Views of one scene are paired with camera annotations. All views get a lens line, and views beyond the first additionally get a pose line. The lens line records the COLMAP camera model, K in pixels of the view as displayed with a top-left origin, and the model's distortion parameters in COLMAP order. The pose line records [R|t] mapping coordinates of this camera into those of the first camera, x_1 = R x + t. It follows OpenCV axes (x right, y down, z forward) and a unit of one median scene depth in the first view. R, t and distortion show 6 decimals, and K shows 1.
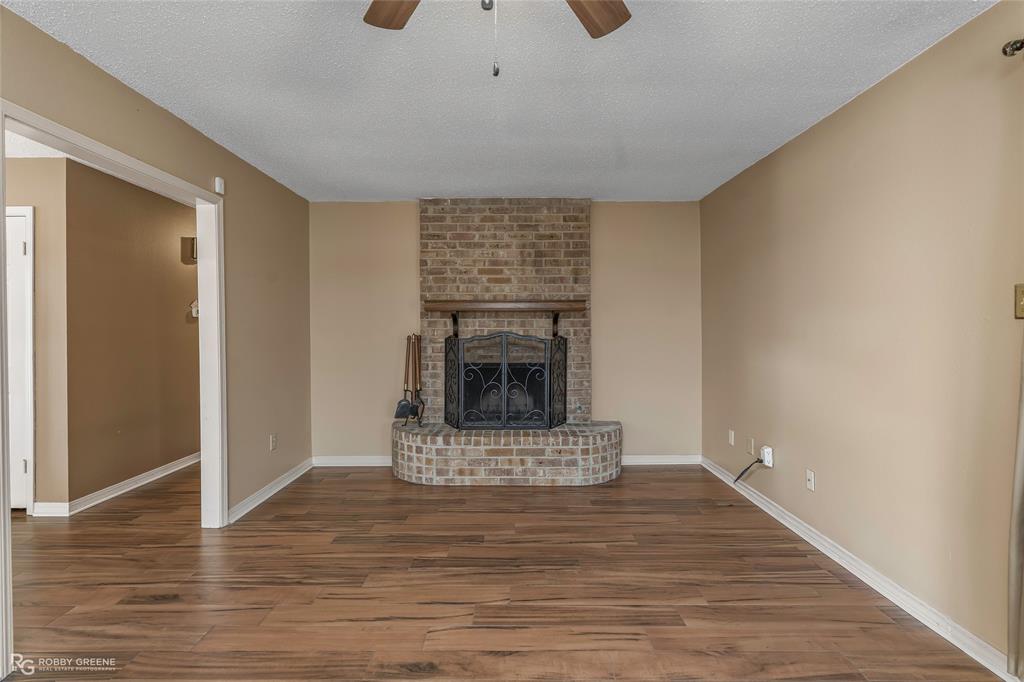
lens RADIAL K [[465.0, 0, 511.5], [0, 465.0, 331.3], [0, 0, 1]] dist [-0.009053, 0.002838]
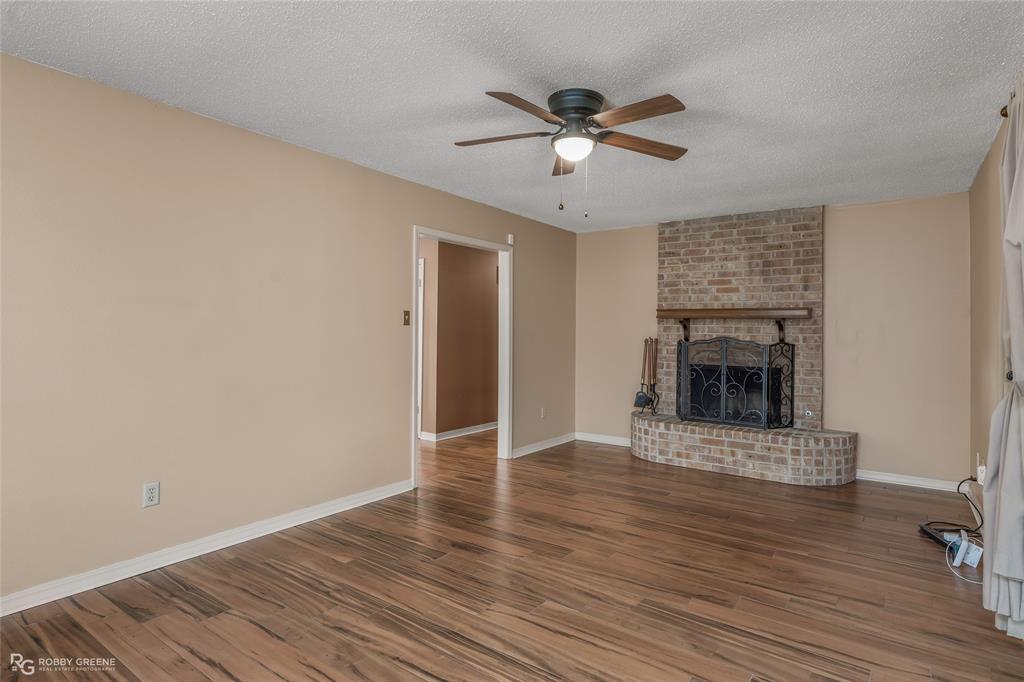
lens RADIAL K [[550.9, 0, 509.3], [0, 550.9, 326.9], [0, 0, 1]] dist [-0.008644, 0.001936]
pose [[0.808284, 0.008009, -0.588738, 0.331757], [-0.017288, 0.999799, -0.010133, -0.001054], [0.588539, 0.018368, 0.808260, -0.358497]]
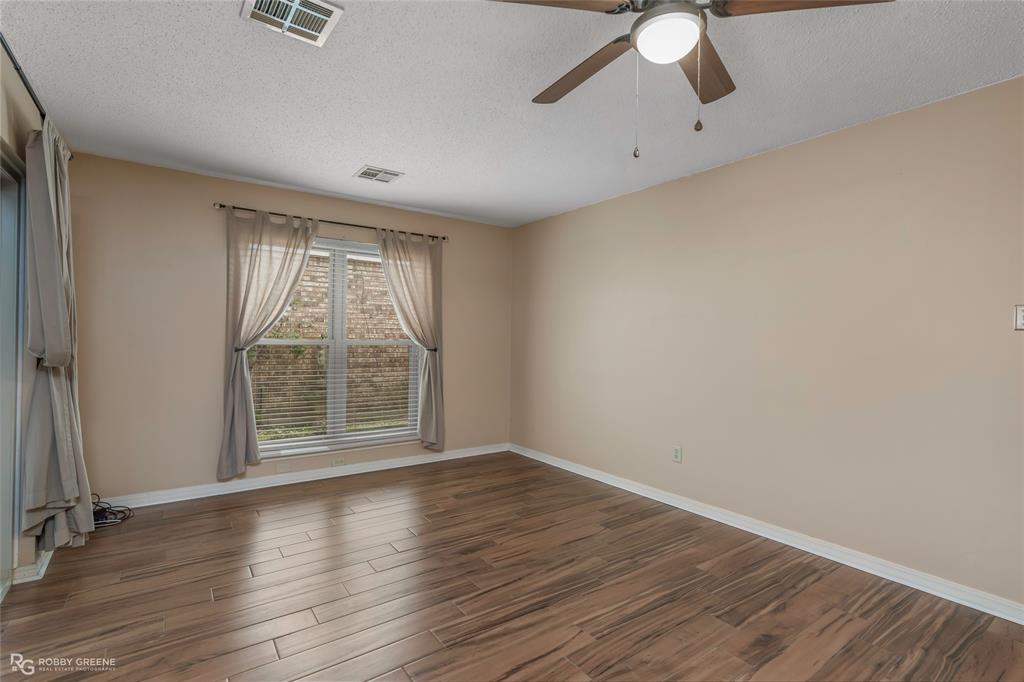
lens RADIAL K [[481.9, 0, 509.1], [0, 481.9, 338.4], [0, 0, 1]] dist [-0.004243, 0.000669]
pose [[-0.816737, -0.001381, -0.577009, 0.306750], [-0.009490, 0.999894, 0.011039, -0.003066], [0.576933, 0.014491, -0.816663, 0.486452]]
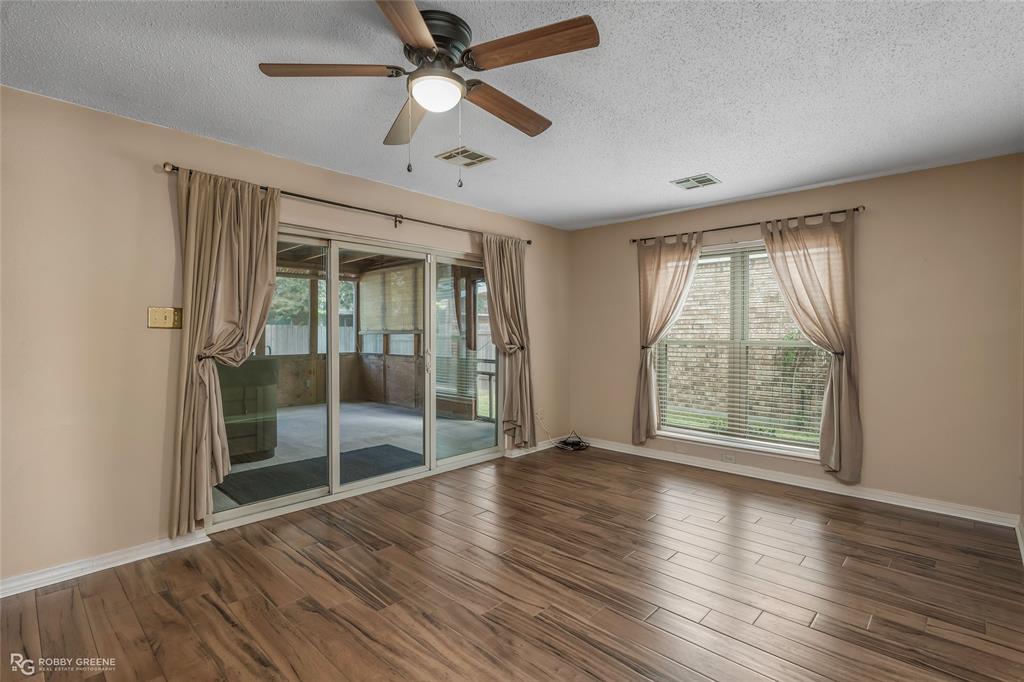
lens RADIAL K [[481.9, 0, 513.2], [0, 481.9, 340.1], [0, 0, 1]] dist [-0.004243, 0.000669]
pose [[-0.727000, -0.004308, 0.686624, -0.388764], [0.004565, 0.999928, 0.011107, 0.000294], [-0.686622, 0.011209, -0.726928, 0.536488]]
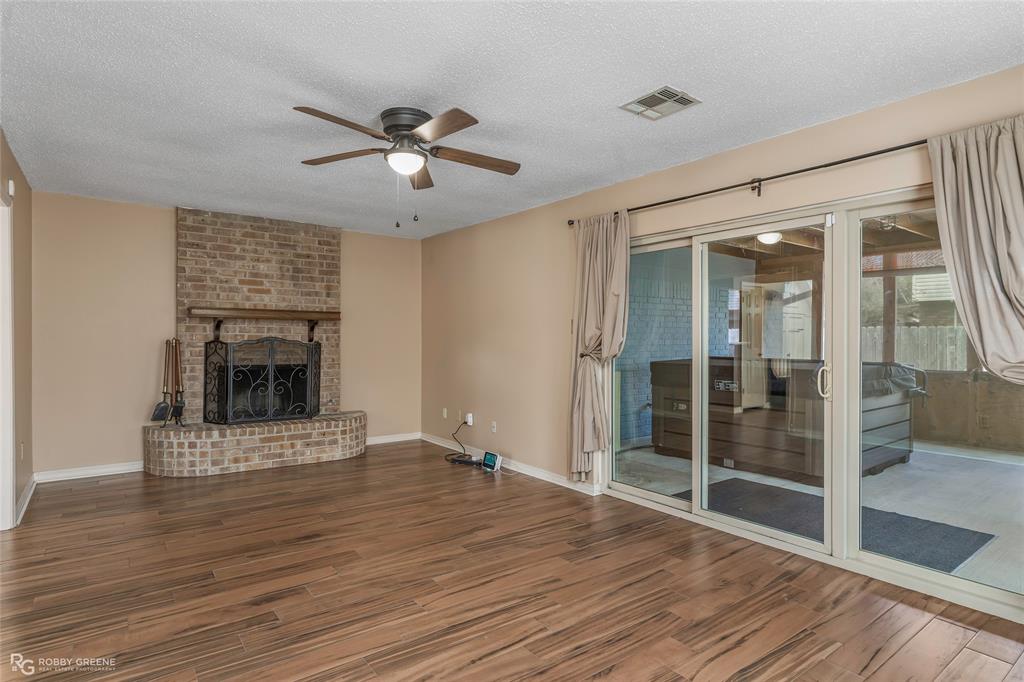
lens RADIAL K [[550.9, 0, 513.0], [0, 550.9, 339.3], [0, 0, 1]] dist [-0.008644, 0.001936]
pose [[0.800576, 0.007822, 0.599180, -0.339599], [-0.008645, 0.999962, -0.001504, 0.003163], [-0.599169, -0.003976, 0.800613, -0.434956]]
